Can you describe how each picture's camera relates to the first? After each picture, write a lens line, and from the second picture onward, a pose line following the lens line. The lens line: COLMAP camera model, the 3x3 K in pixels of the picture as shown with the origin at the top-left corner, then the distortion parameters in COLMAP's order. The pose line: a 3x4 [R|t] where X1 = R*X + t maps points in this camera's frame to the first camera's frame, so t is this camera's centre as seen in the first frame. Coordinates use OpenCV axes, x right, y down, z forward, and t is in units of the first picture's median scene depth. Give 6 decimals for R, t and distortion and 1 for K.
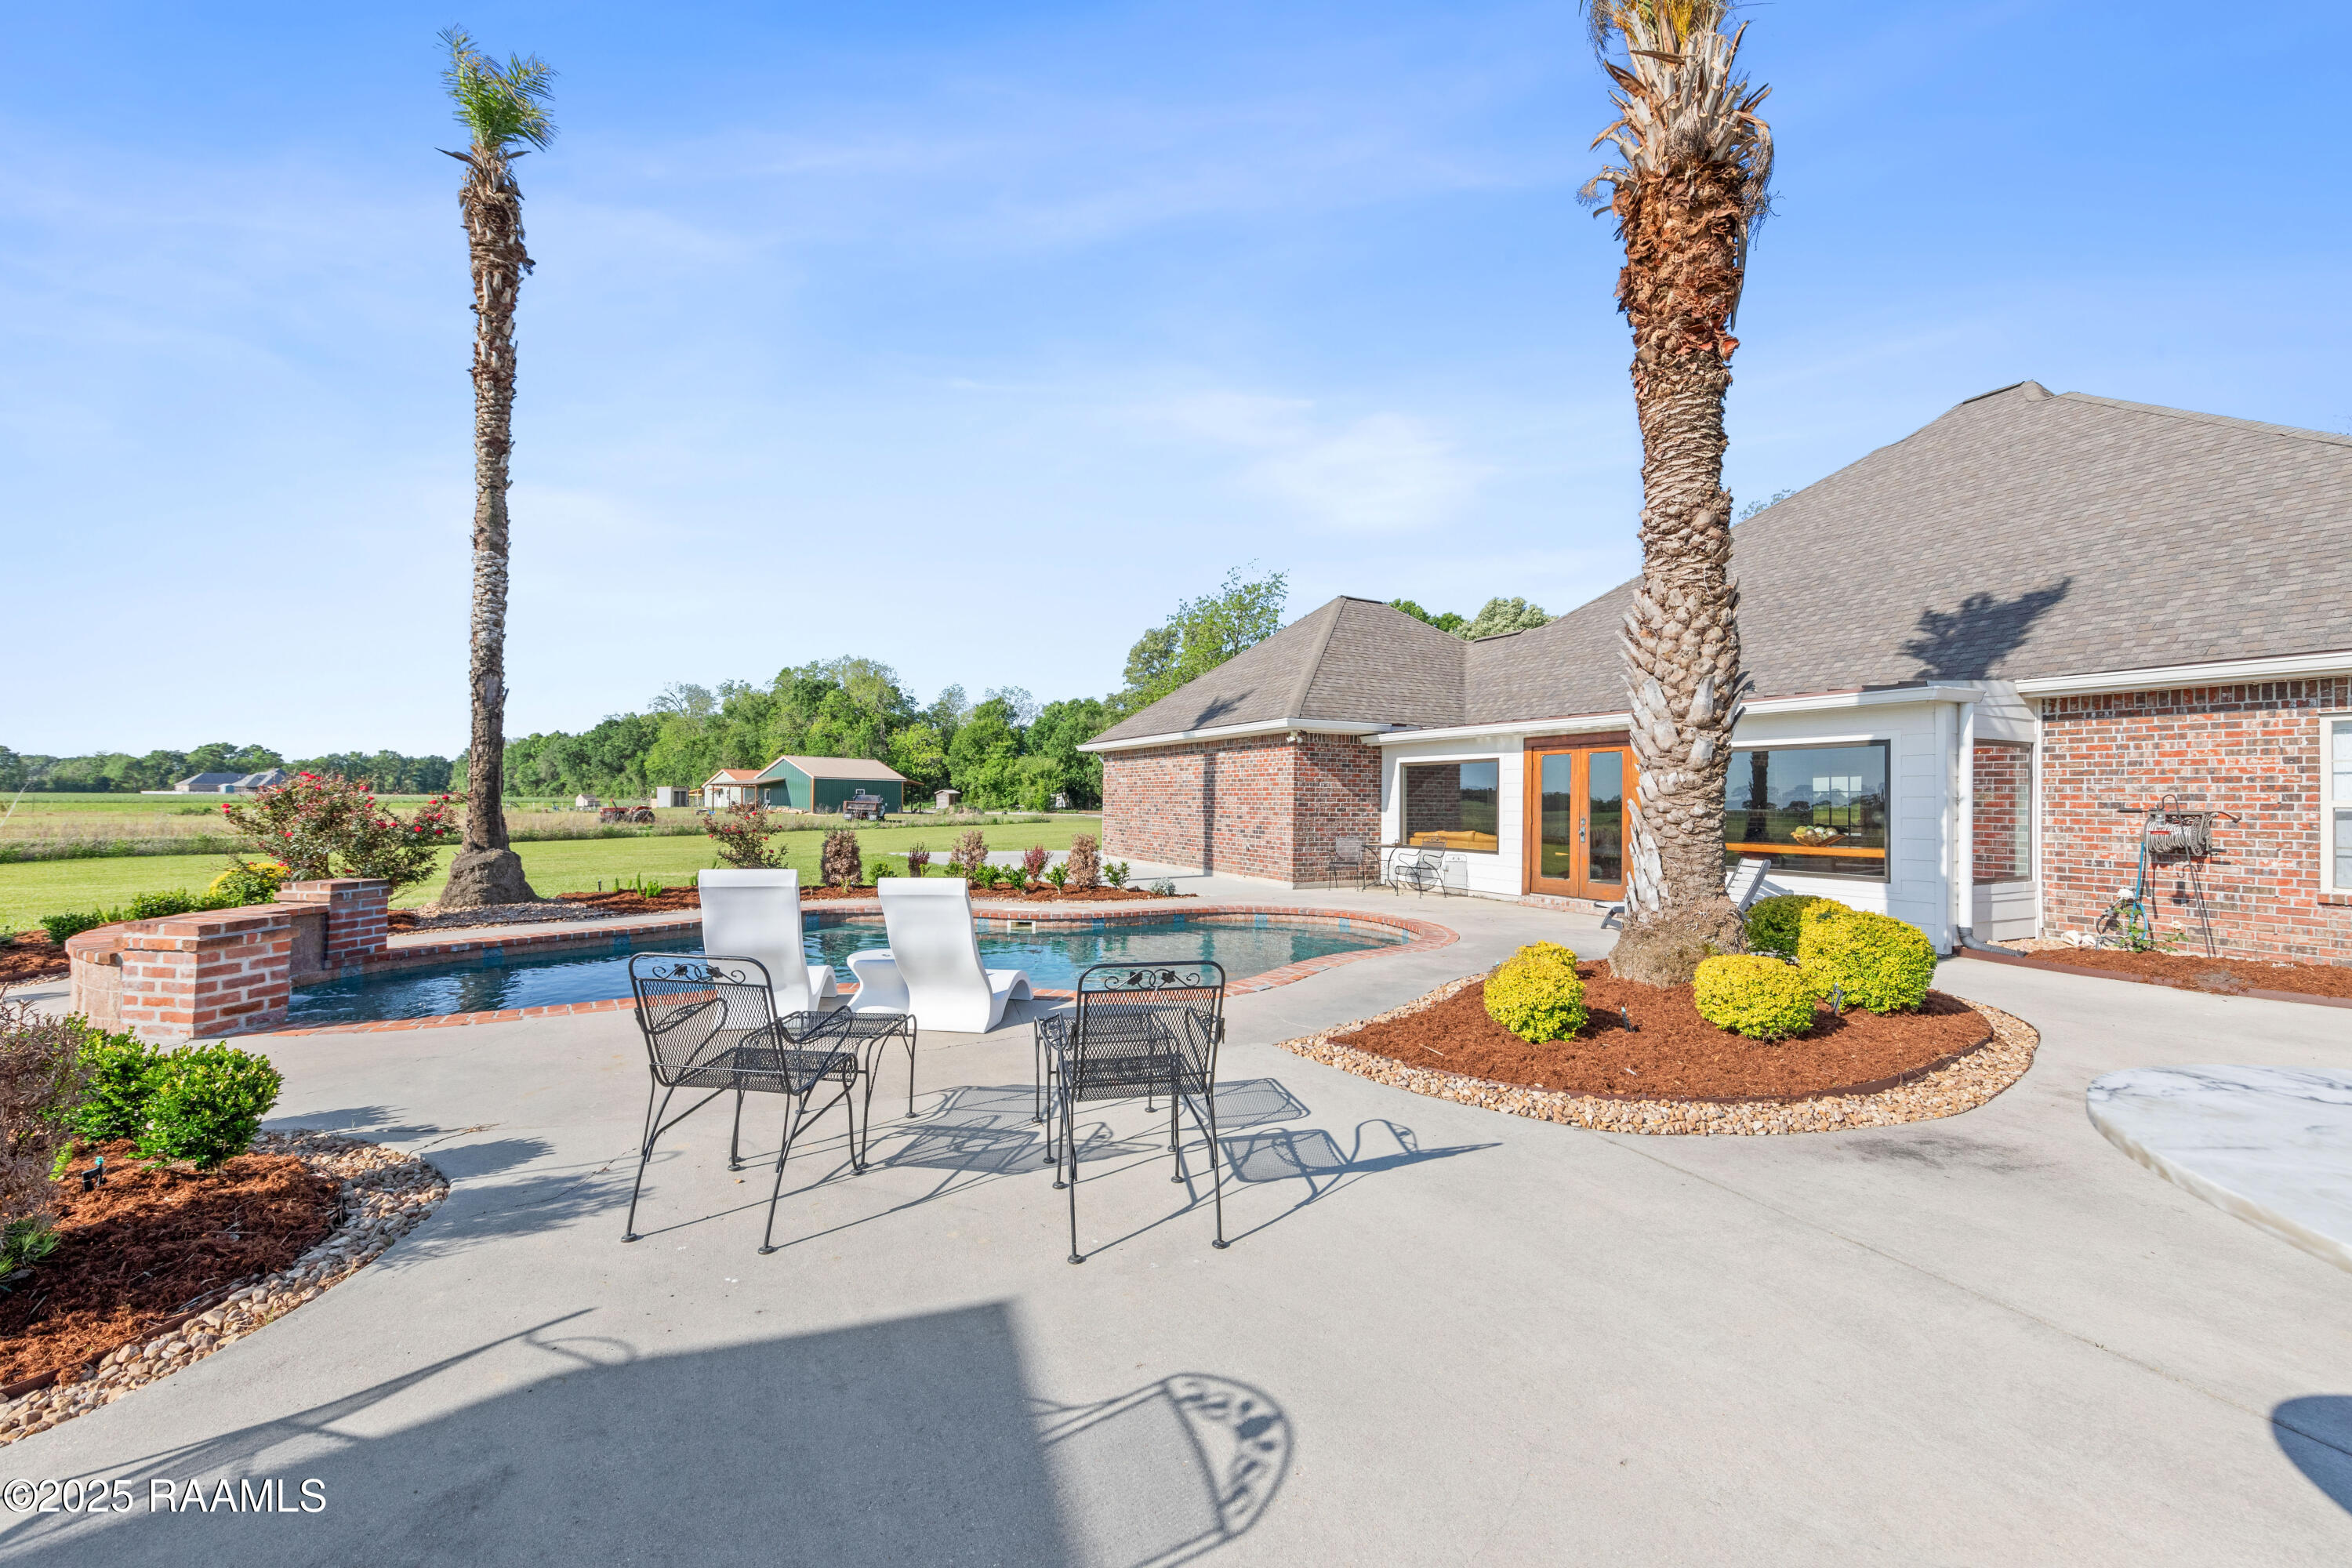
lens RADIAL K [[928.0, 0, 1176.0], [0, 928.0, 784.0], [0, 0, 1]] dist [0.001088, 0.000223]
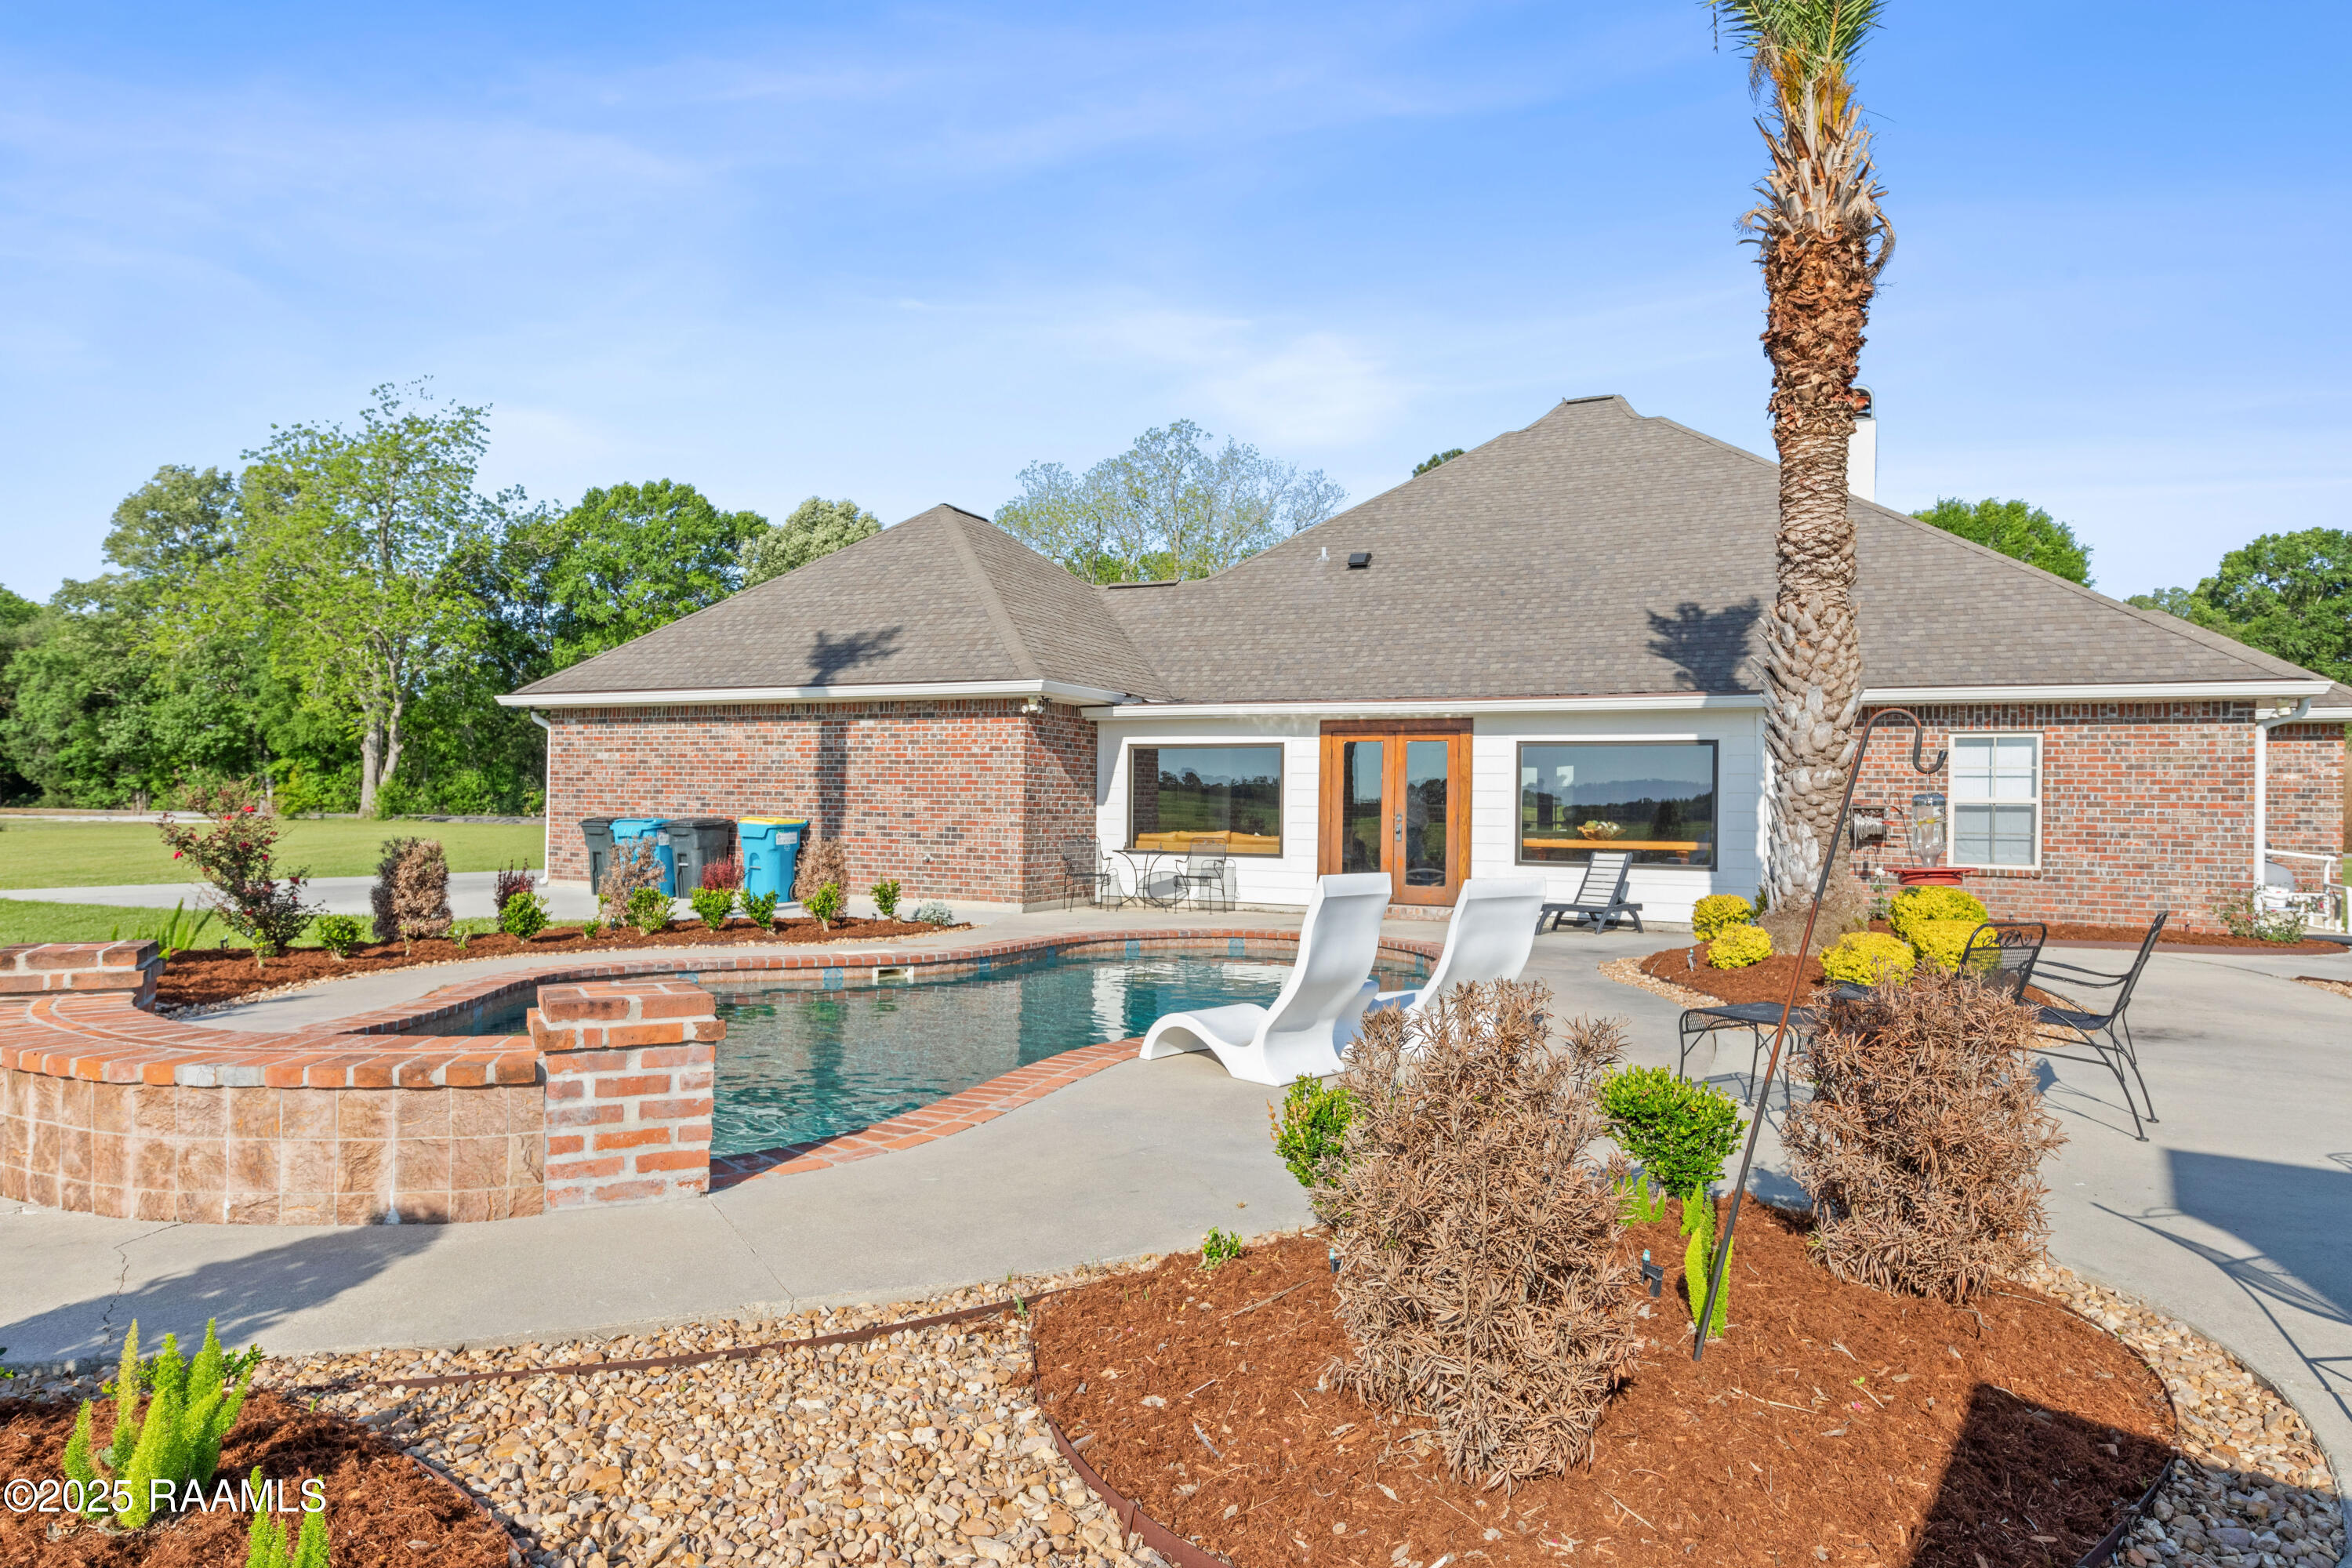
lens RADIAL K [[1412.0, 0, 1176.0], [0, 1412.0, 784.0], [0, 0, 1]] dist [0.002031, -0.000017]
pose [[0.794568, 0.010426, 0.607086, -0.510723], [-0.017099, 0.999840, 0.005209, 0.004292], [-0.606935, -0.014519, 0.794619, 0.049415]]
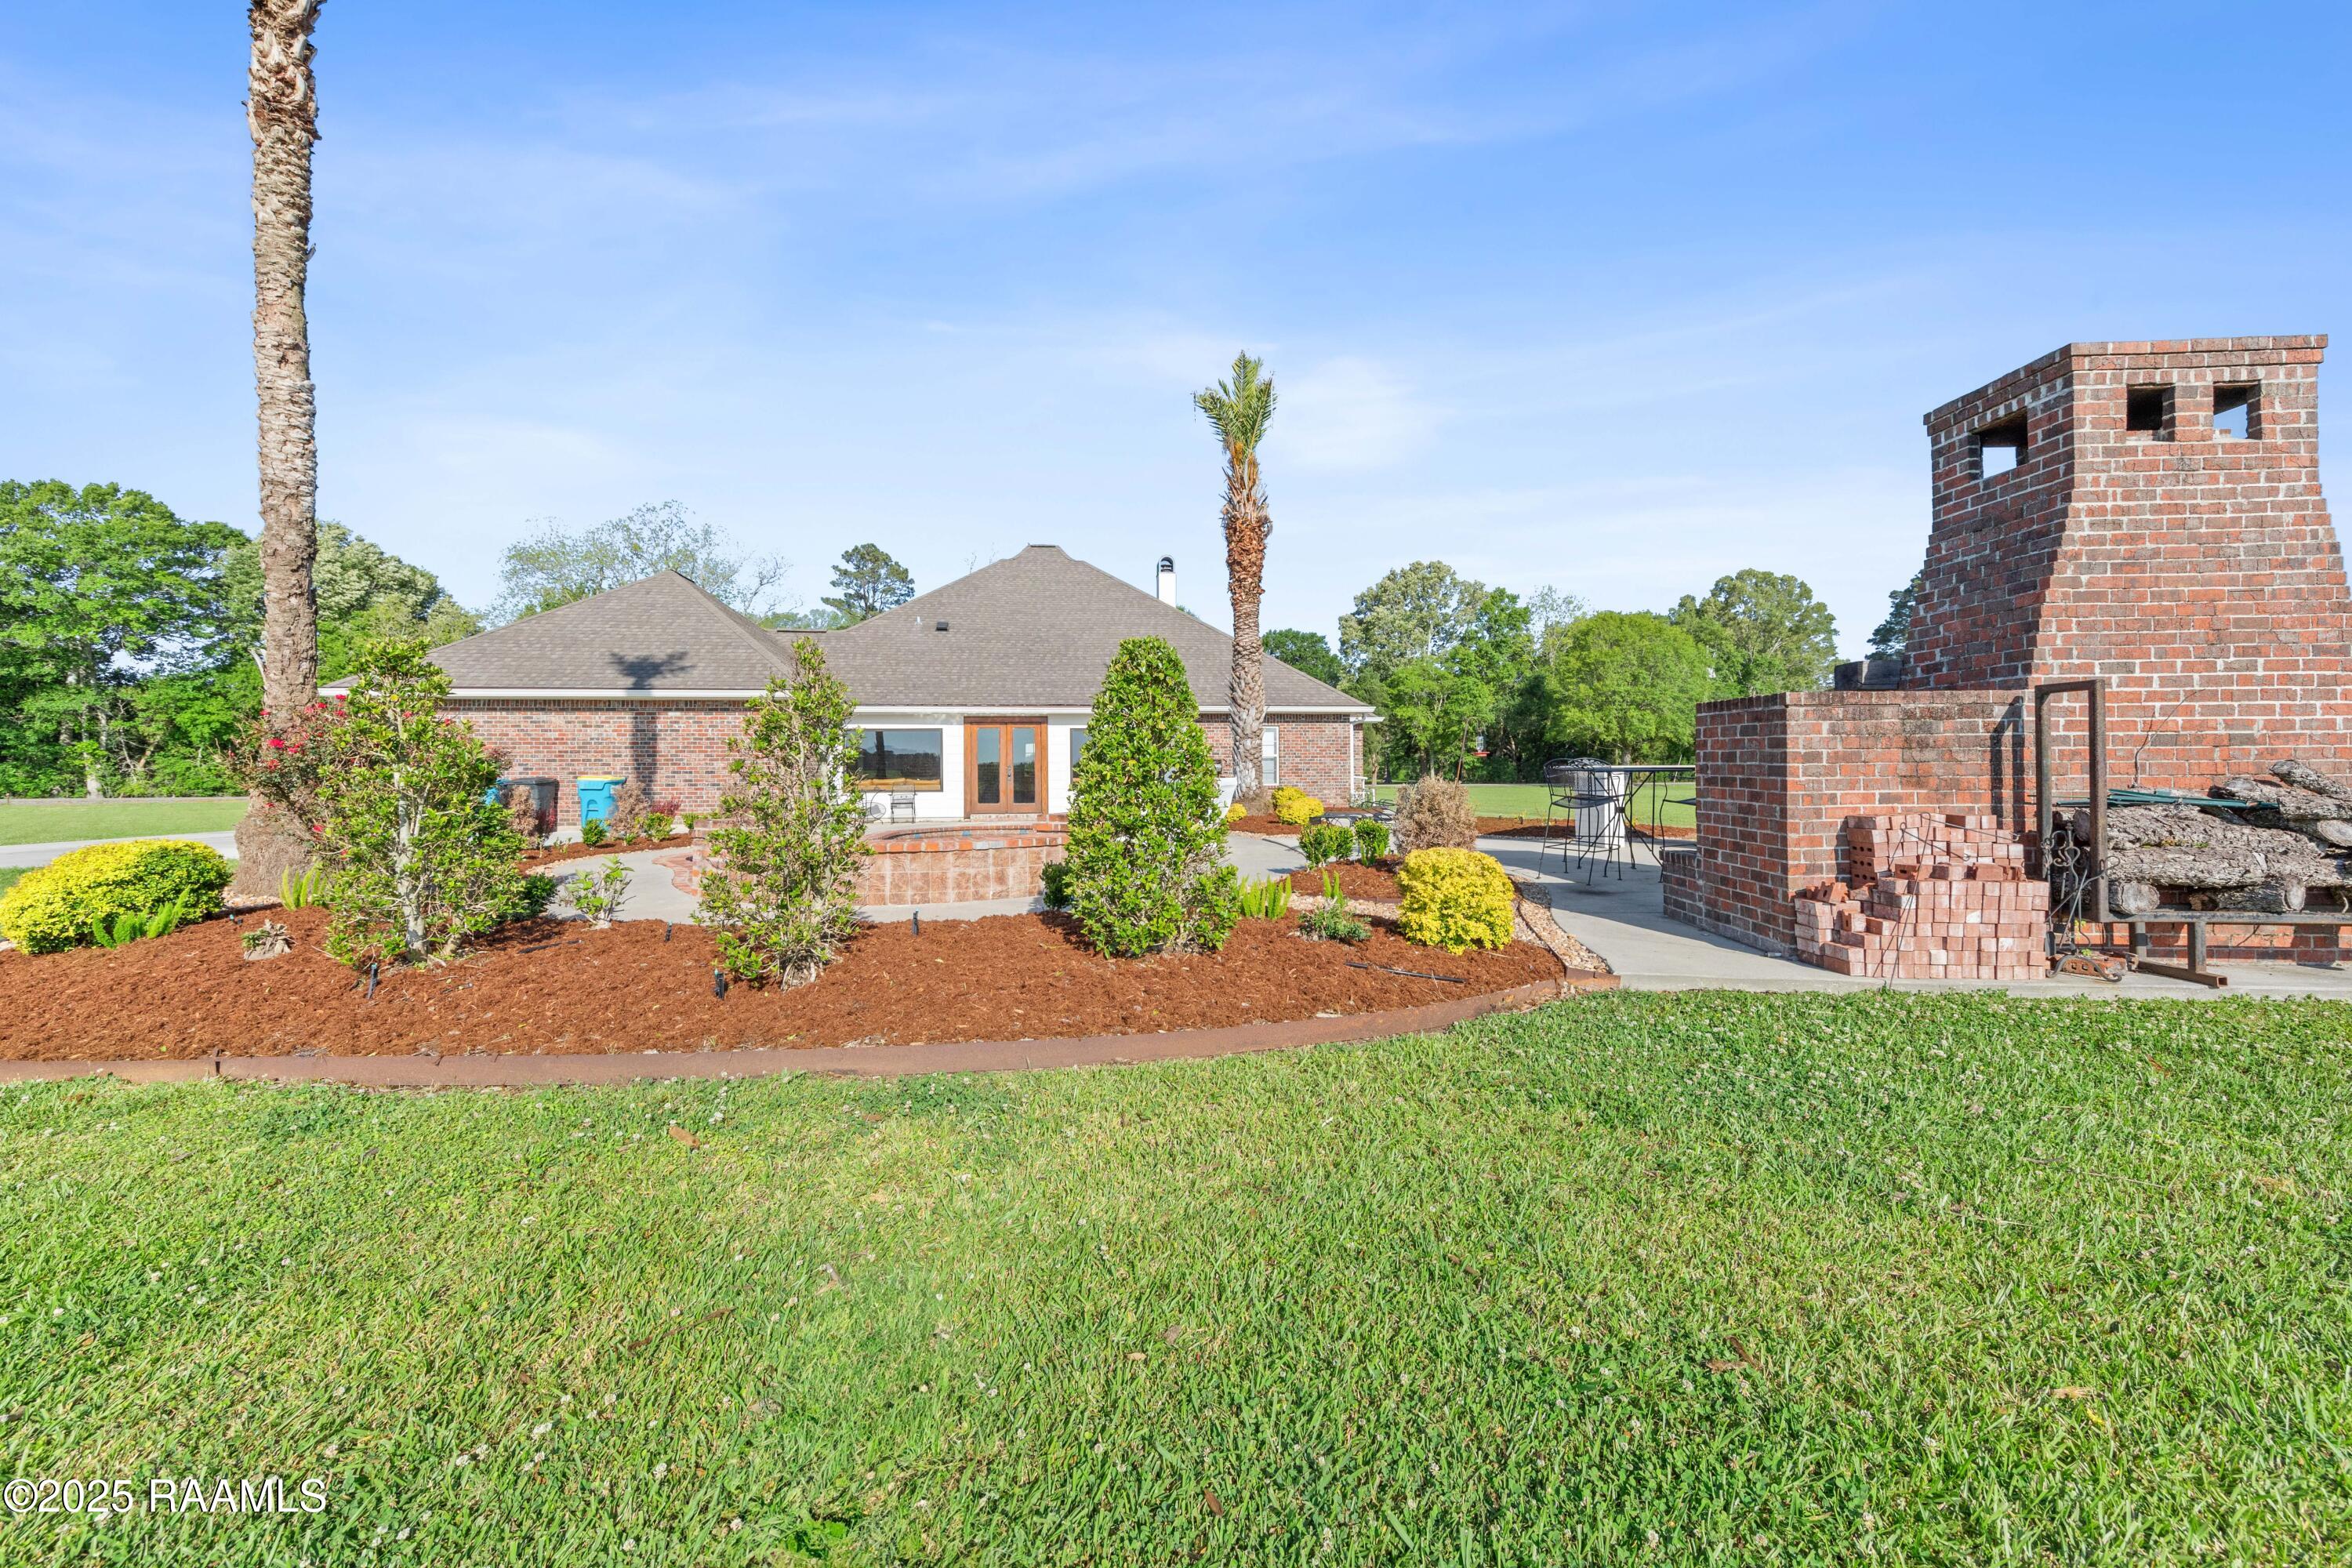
lens RADIAL K [[937.0, 0, 1179.1], [0, 937.0, 753.4], [0, 0, 1]] dist [-0.000979, -0.000190]
pose [[0.321994, 0.010189, 0.946687, -0.994955], [-0.005573, 0.999945, -0.008866, 0.024656], [-0.946725, -0.002421, 0.322033, 0.141862]]
